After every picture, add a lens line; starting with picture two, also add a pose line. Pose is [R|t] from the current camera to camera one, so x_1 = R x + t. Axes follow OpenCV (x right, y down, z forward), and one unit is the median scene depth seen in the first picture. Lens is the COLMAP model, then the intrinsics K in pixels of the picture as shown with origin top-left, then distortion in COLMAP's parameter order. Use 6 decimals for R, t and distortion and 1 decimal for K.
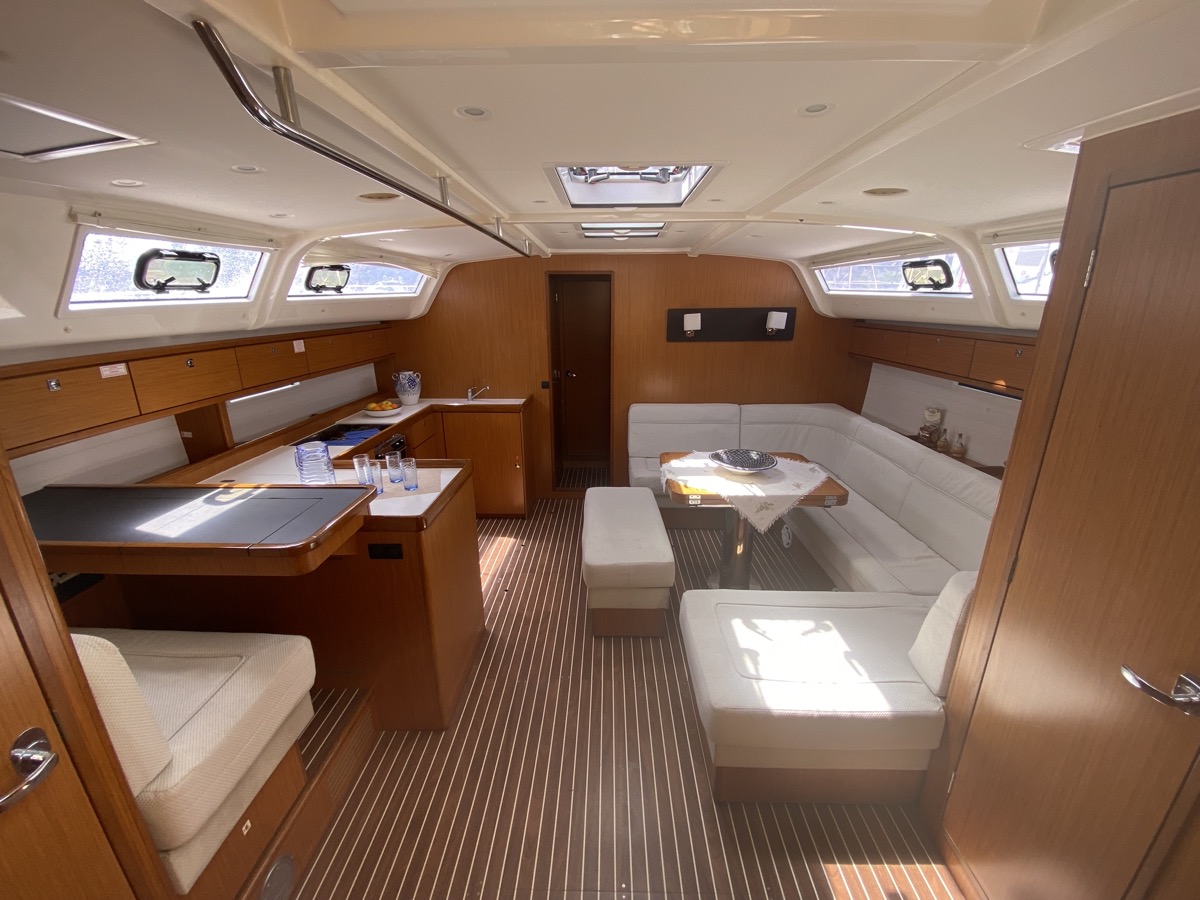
lens RADIAL K [[487.7, 0, 600.0], [0, 487.7, 450.0], [0, 0, 1]] dist [0.000754, 0.000039]
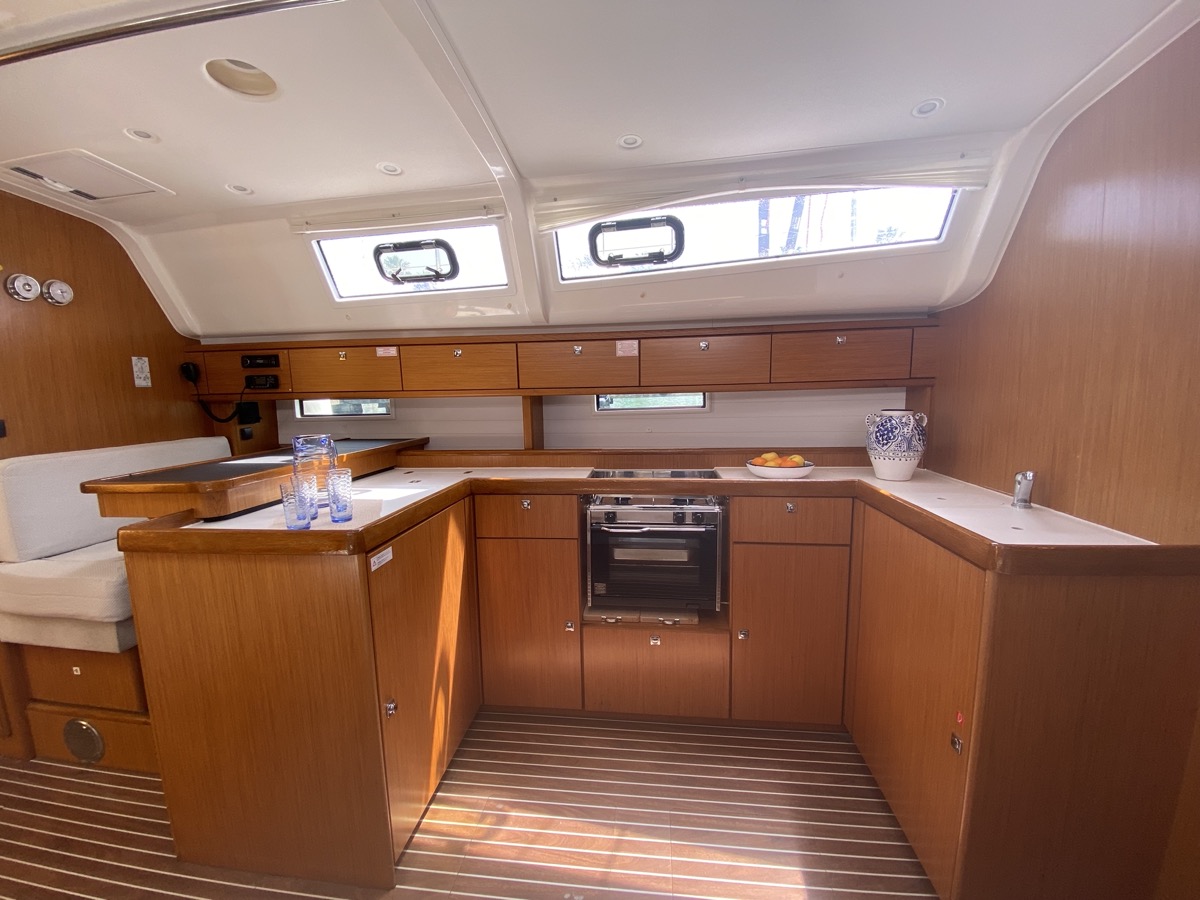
lens RADIAL K [[479.2, 0, 600.0], [0, 479.2, 450.0], [0, 0, 1]] dist [0.007405, -0.014001]
pose [[-0.083053, 0.131282, -0.987860, 0.219507], [-0.276125, 0.949441, 0.149391, -0.250852], [0.957527, 0.285180, -0.042604, 1.602249]]
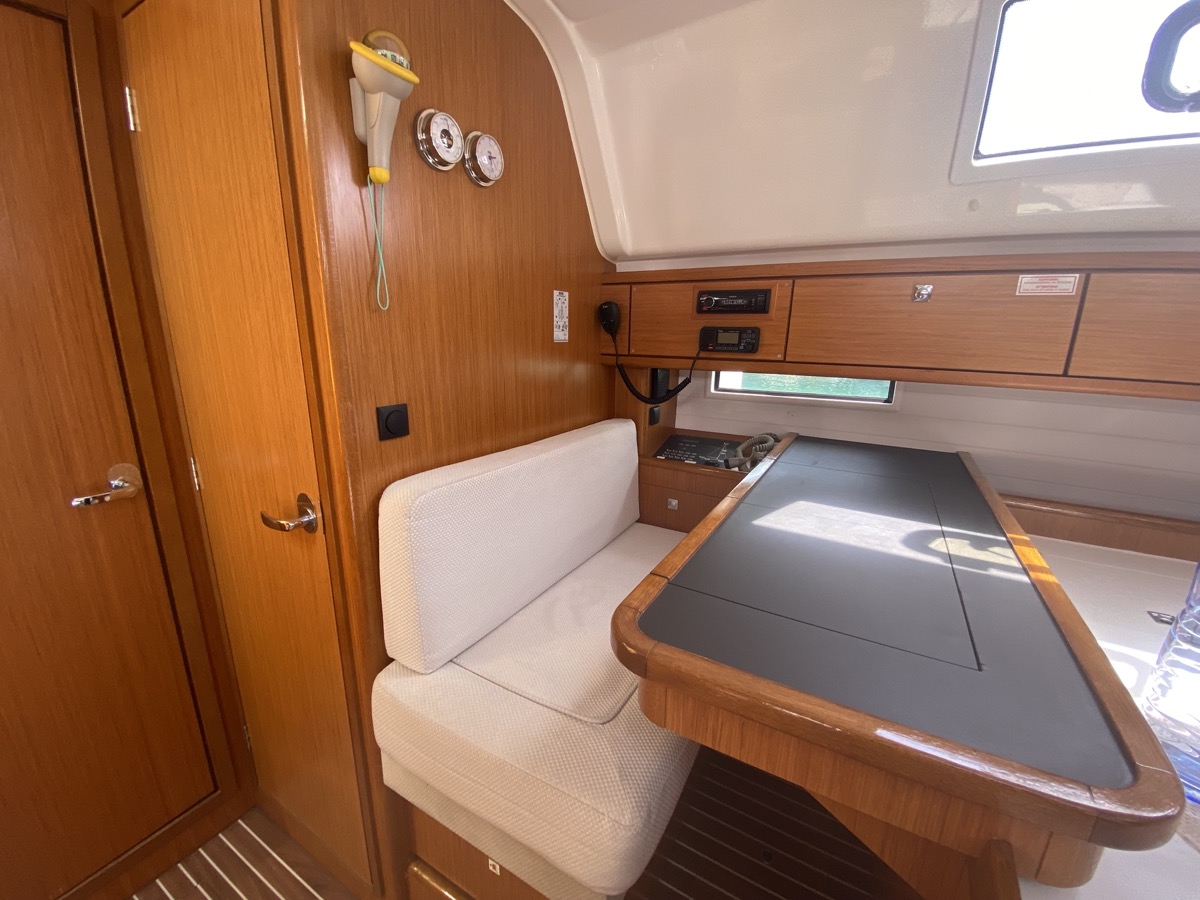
lens RADIAL K [[483.2, 0, 600.0], [0, 483.2, 450.0], [0, 0, 1]] dist [0.000938, -0.009996]
pose [[-0.476515, 0.207987, -0.854210, -0.238054], [-0.275056, 0.887569, 0.369547, -0.054937], [0.835031, 0.411051, -0.365732, 0.821467]]
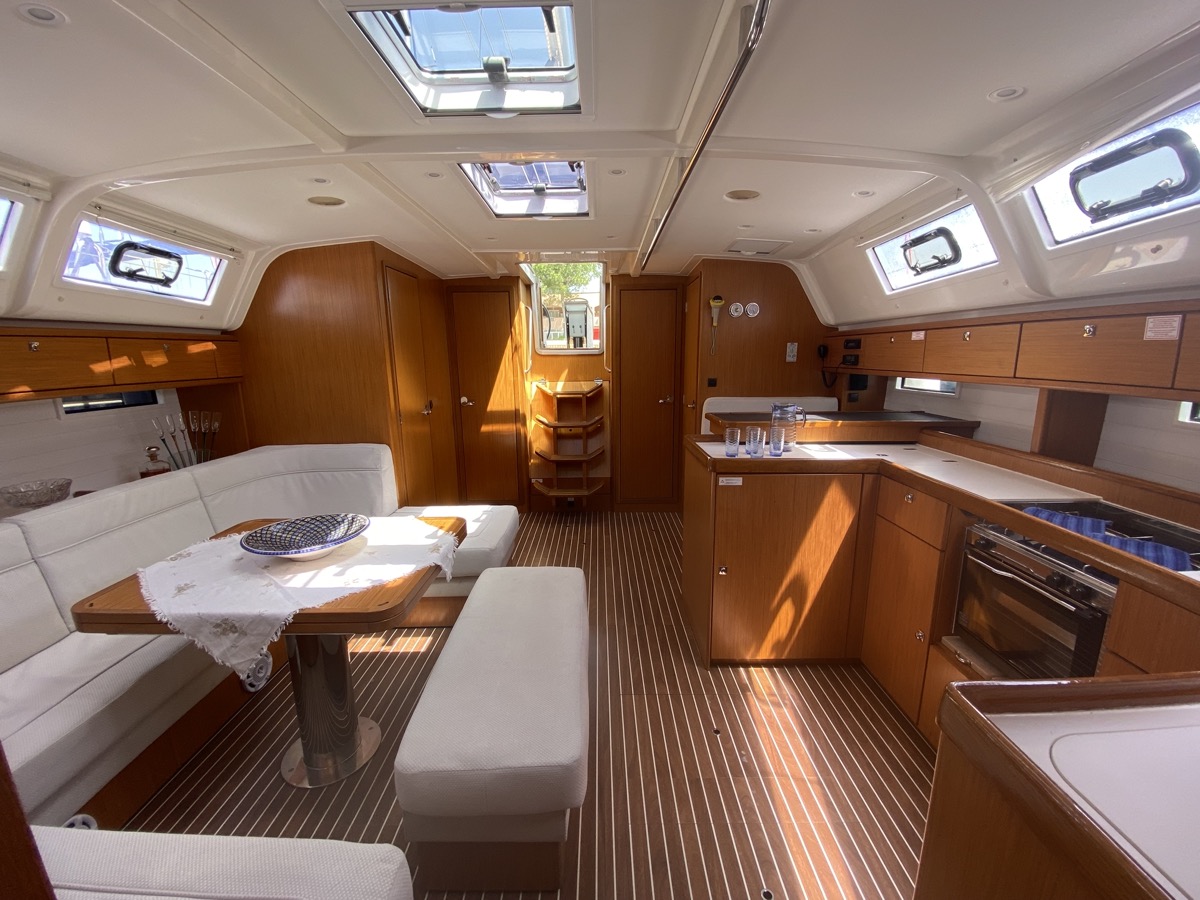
lens RADIAL K [[489.7, 0, 590.9], [0, 489.7, 442.5], [0, 0, 1]] dist [-0.000474, -0.015126]
pose [[-0.999854, 0.016427, -0.004723, -0.061228], [0.012445, 0.889031, 0.457677, -0.517248], [0.011718, 0.457551, -0.889106, 2.268044]]
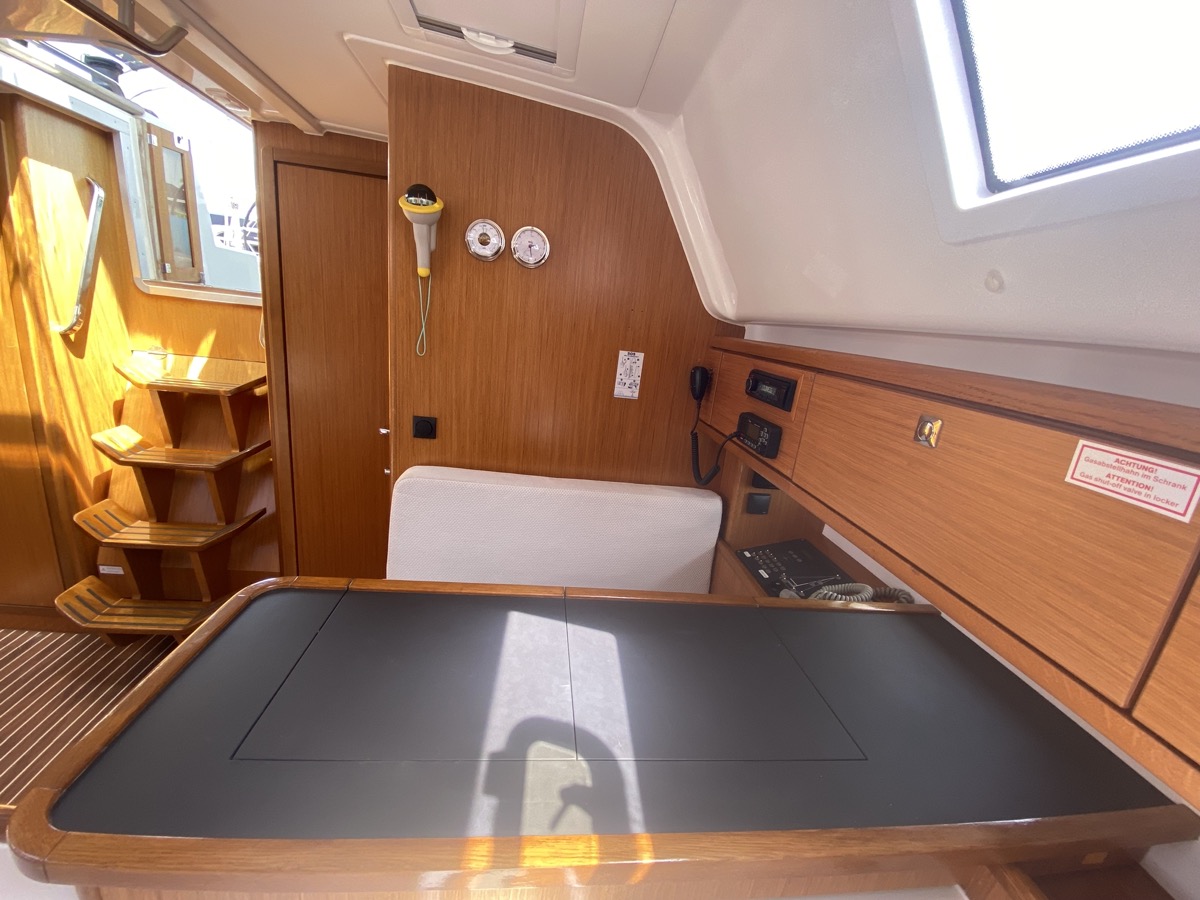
lens RADIAL K [[490.0, 0, 600.0], [0, 490.0, 450.0], [0, 0, 1]] dist [0.011158, -0.000261]
pose [[-0.983913, -0.073440, -0.162857, -0.695822], [-0.150255, 0.833310, 0.531994, -0.247347], [0.096641, 0.547906, -0.830939, 1.116195]]
